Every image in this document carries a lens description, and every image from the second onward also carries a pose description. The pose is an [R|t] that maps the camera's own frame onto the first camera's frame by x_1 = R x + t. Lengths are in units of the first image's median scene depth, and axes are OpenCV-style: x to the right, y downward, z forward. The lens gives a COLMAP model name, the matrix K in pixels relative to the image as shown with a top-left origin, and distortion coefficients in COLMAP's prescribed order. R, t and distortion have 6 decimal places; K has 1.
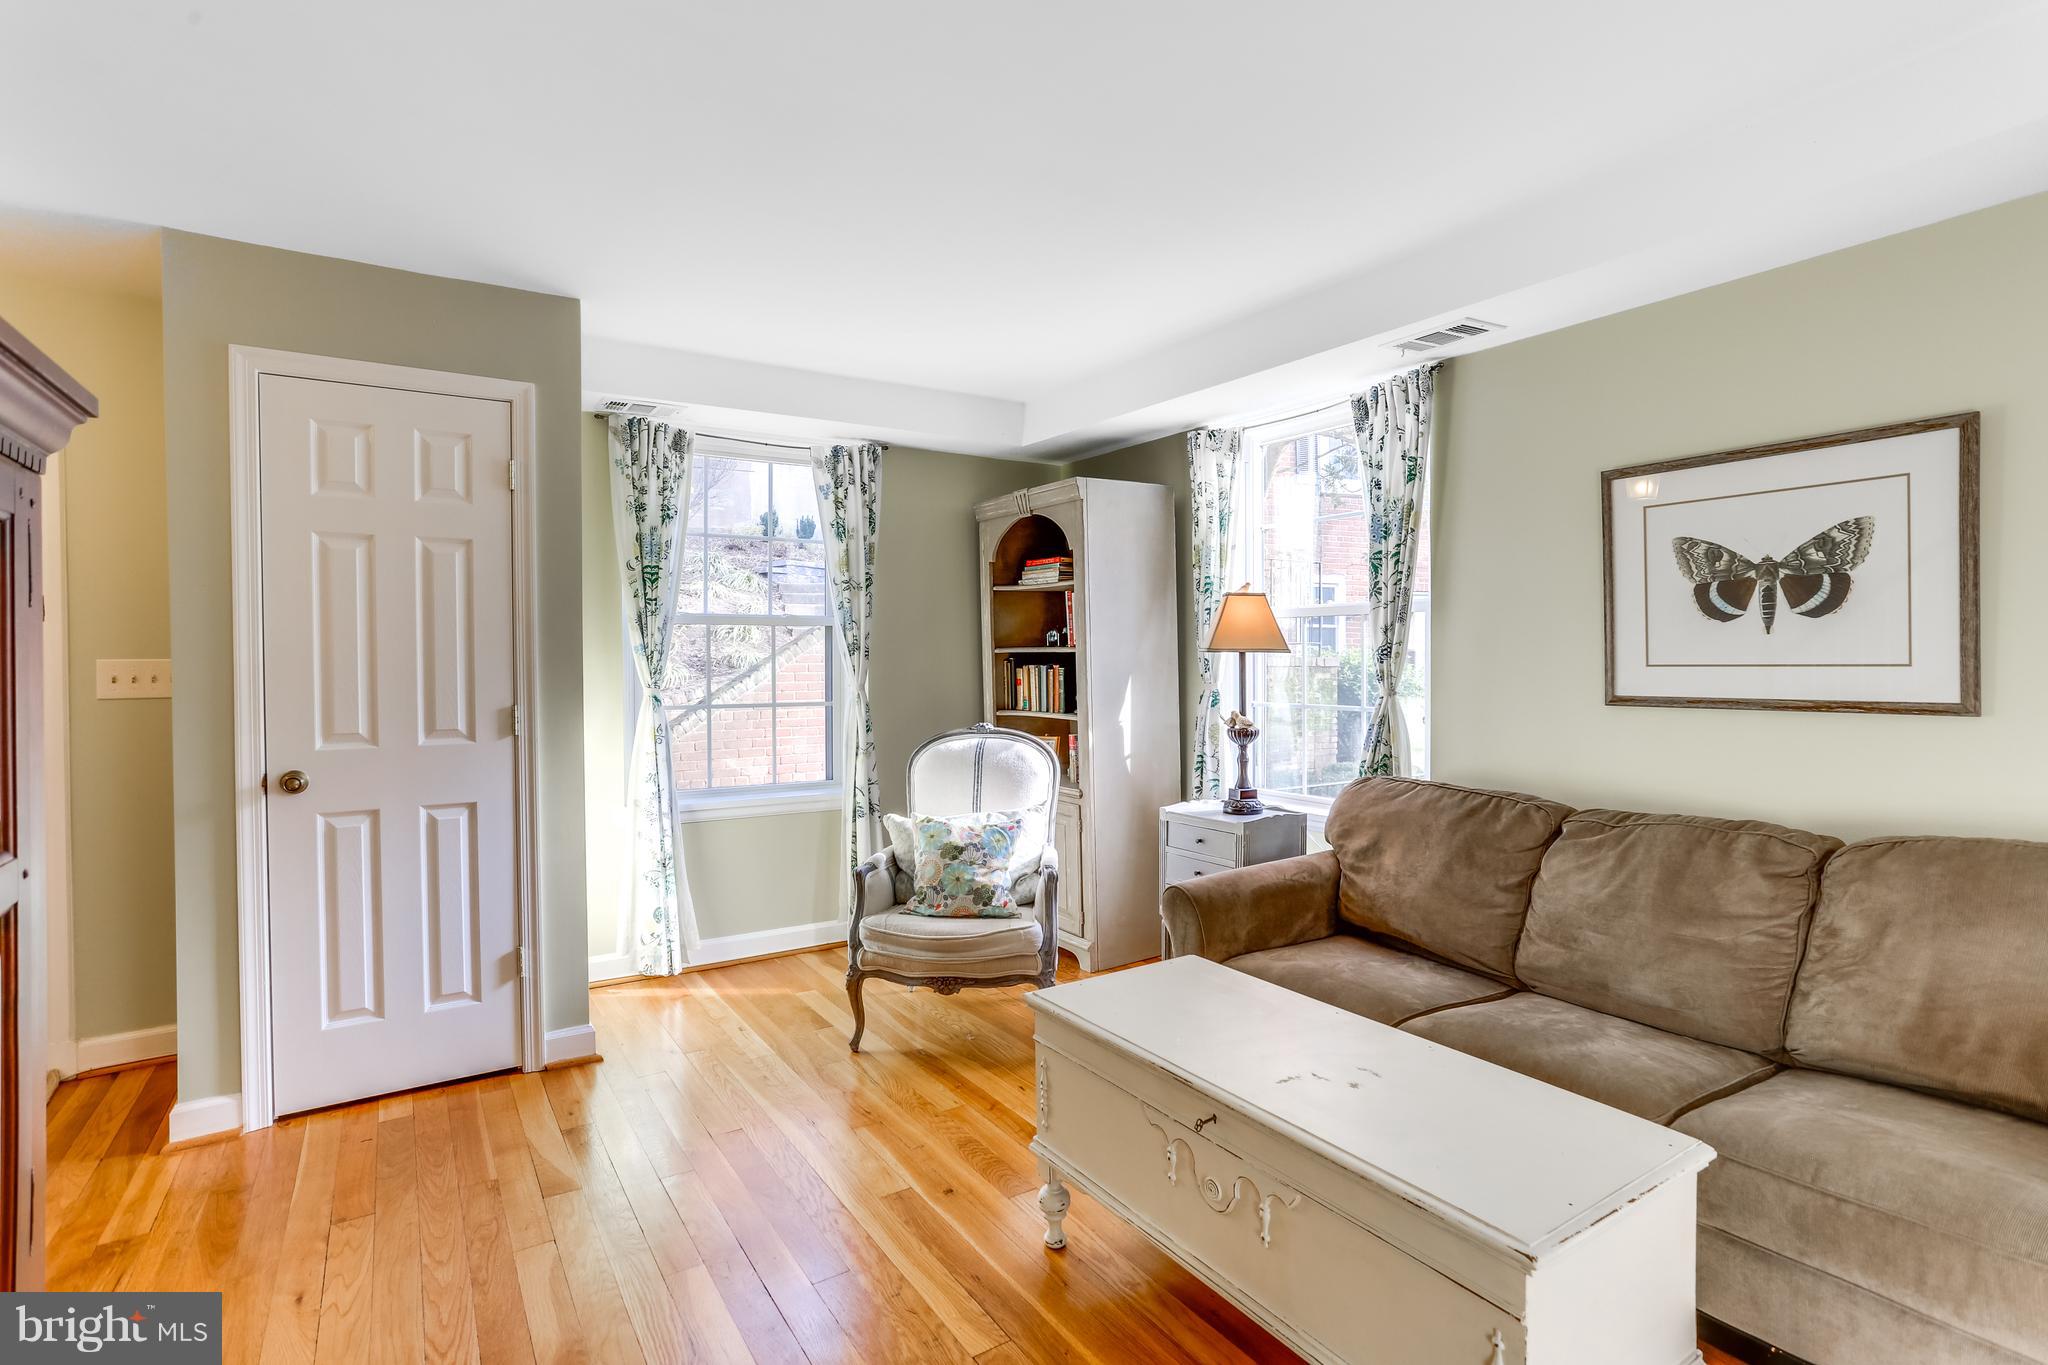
lens RADIAL K [[992.0, 0, 1021.9], [0, 992.0, 663.7], [0, 0, 1]] dist [-0.048325, 0.027628]
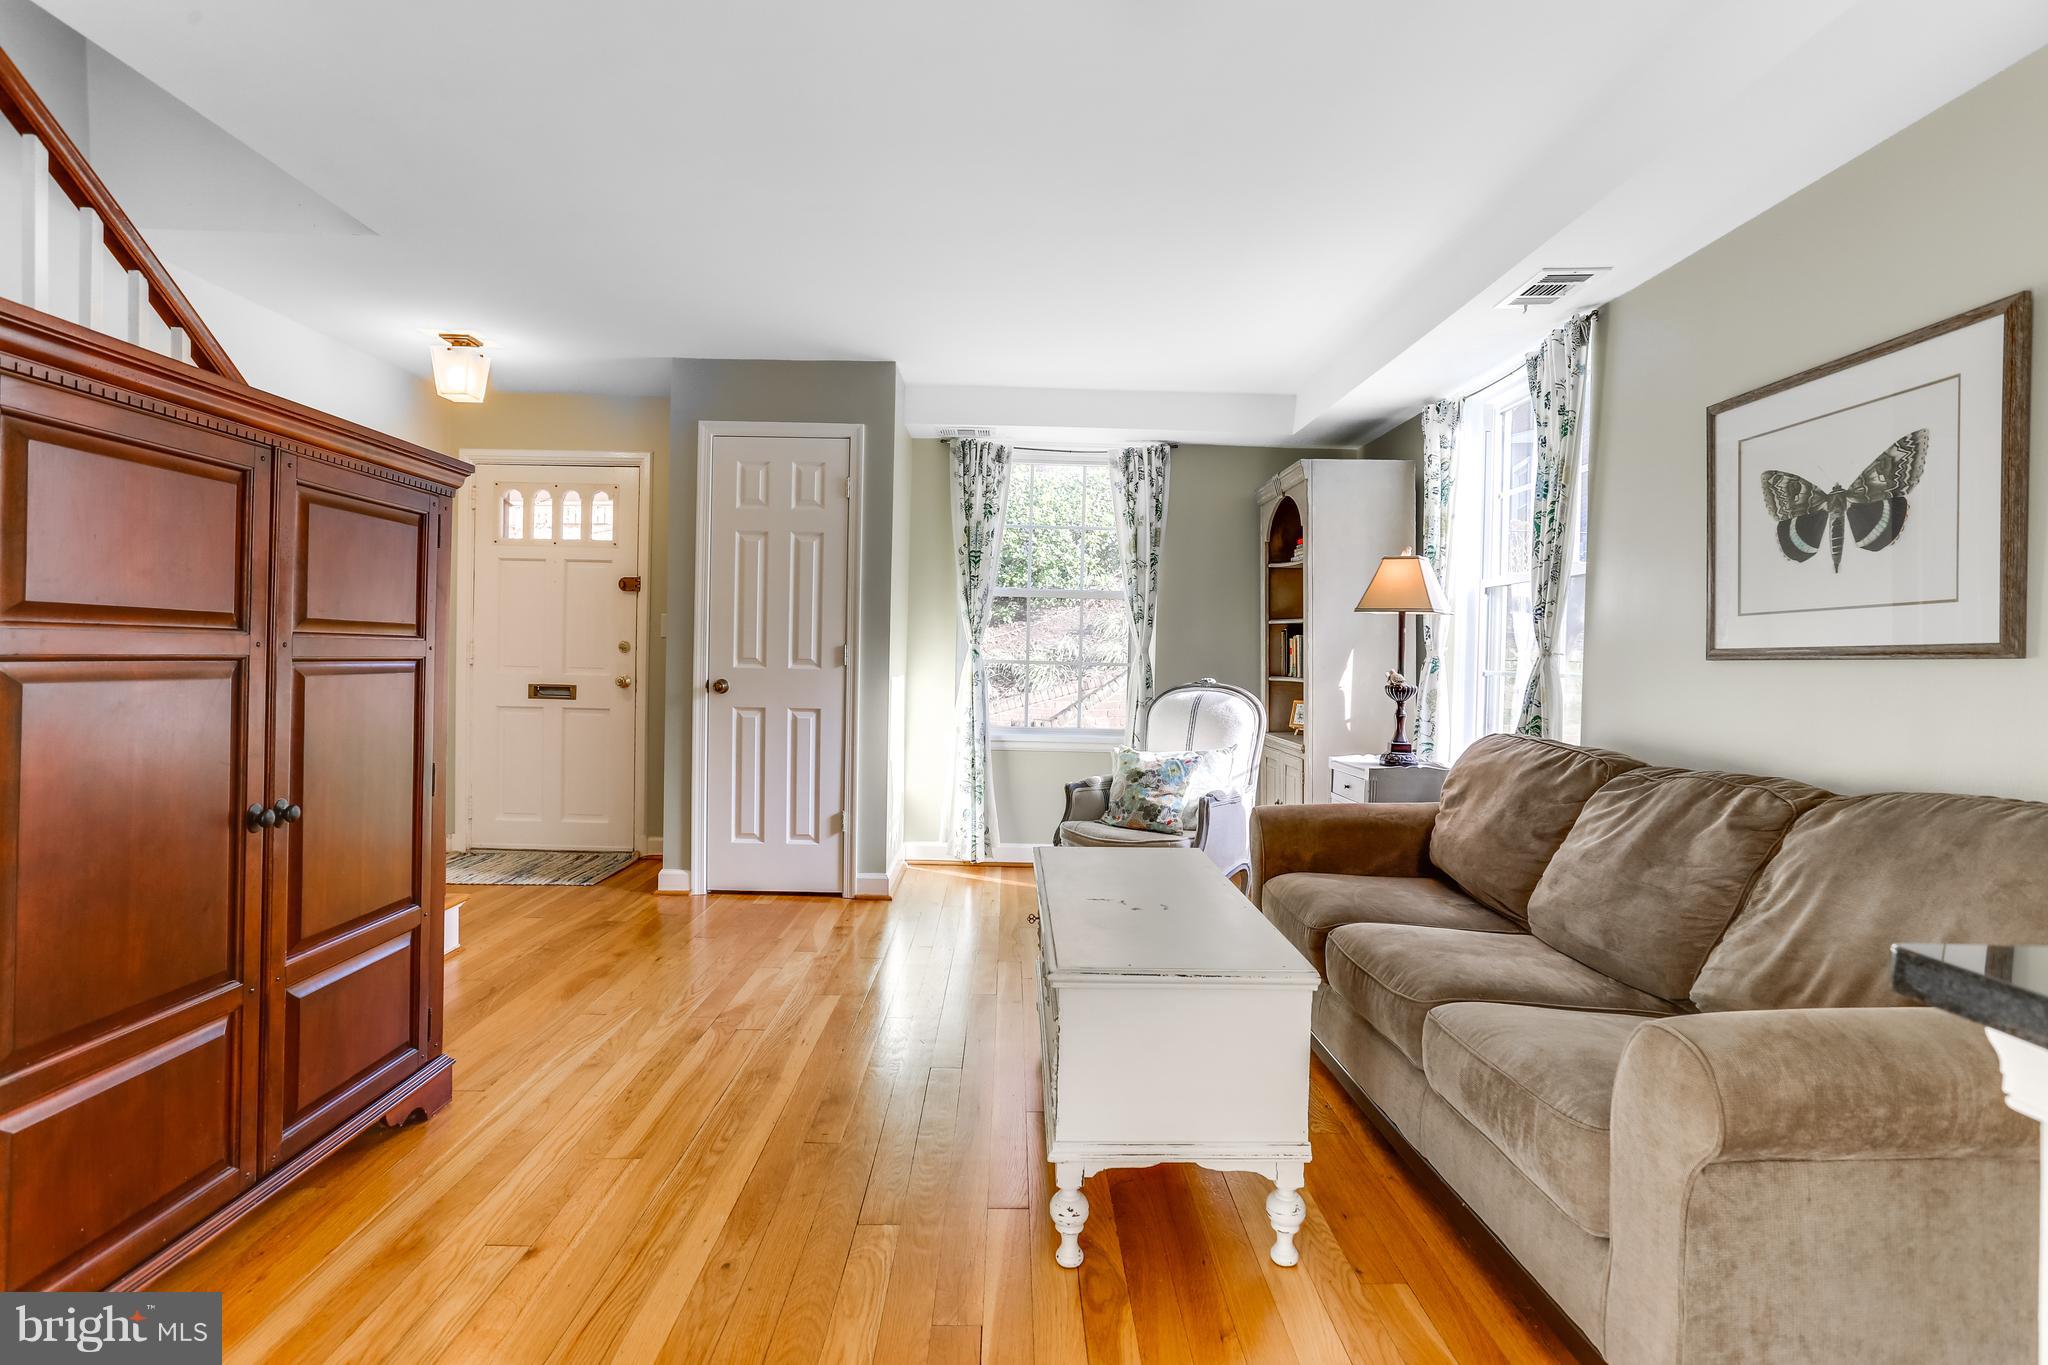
lens RADIAL K [[992.0, 0, 1030.7], [0, 992.0, 667.3], [0, 0, 1]] dist [-0.048325, 0.027628]
pose [[0.847882, 0.029410, -0.529369, 0.503522], [-0.031431, 0.999492, 0.005186, 0.059874], [0.529253, 0.012241, 0.848376, -0.107923]]
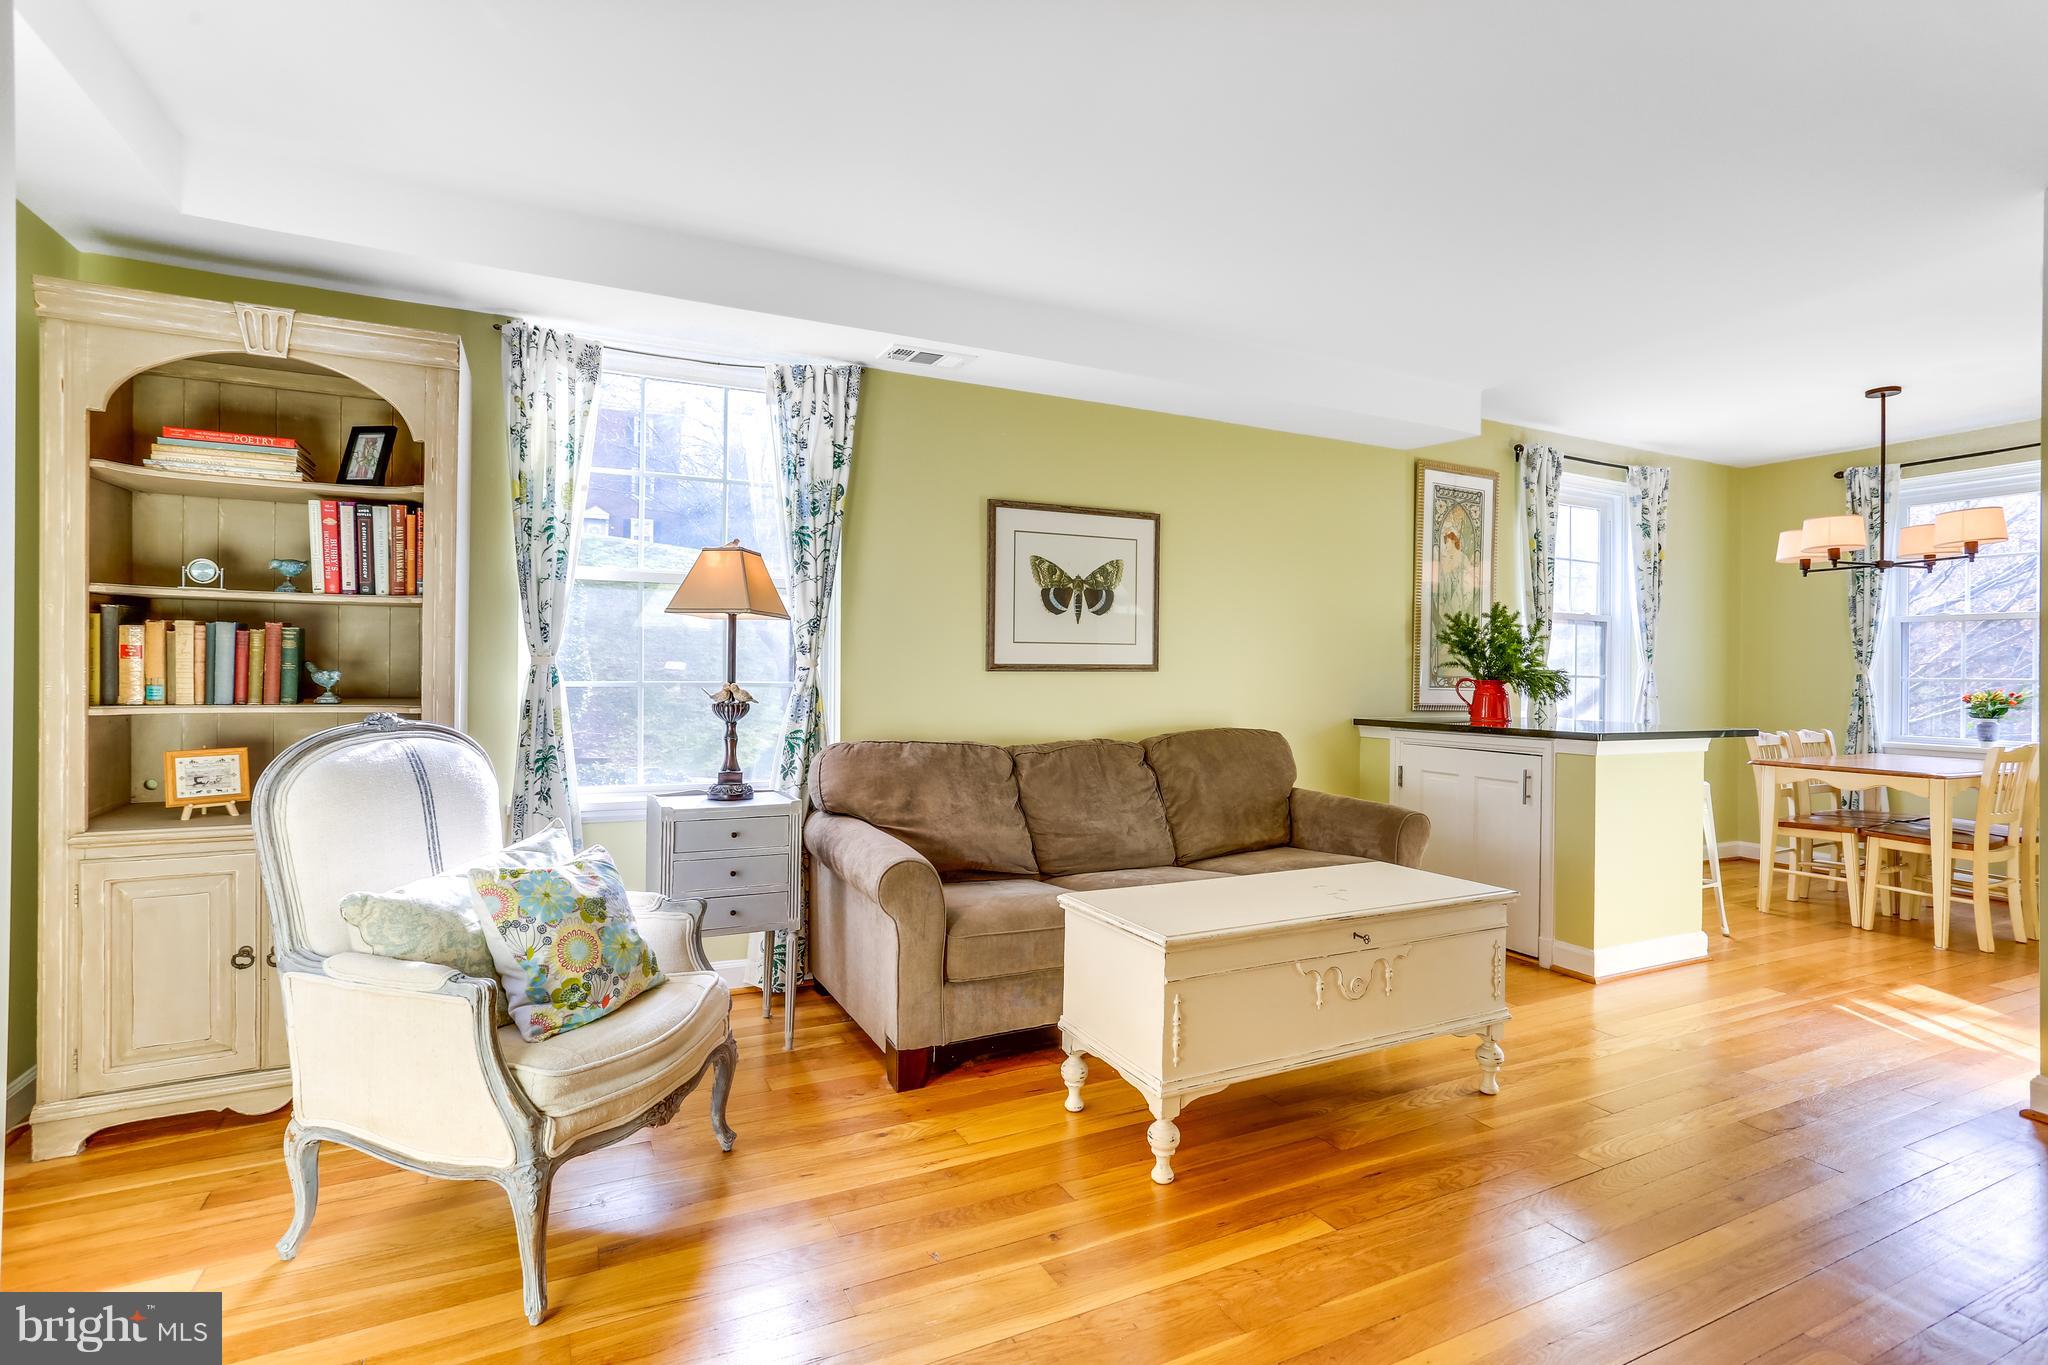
lens RADIAL K [[992.0, 0, 1036.4], [0, 992.0, 665.8], [0, 0, 1]] dist [-0.048325, 0.027628]
pose [[0.113638, 0.015184, 0.993406, -0.709133], [-0.001239, 0.999885, -0.015141, 0.051982], [-0.993521, 0.000490, 0.113644, 0.720073]]
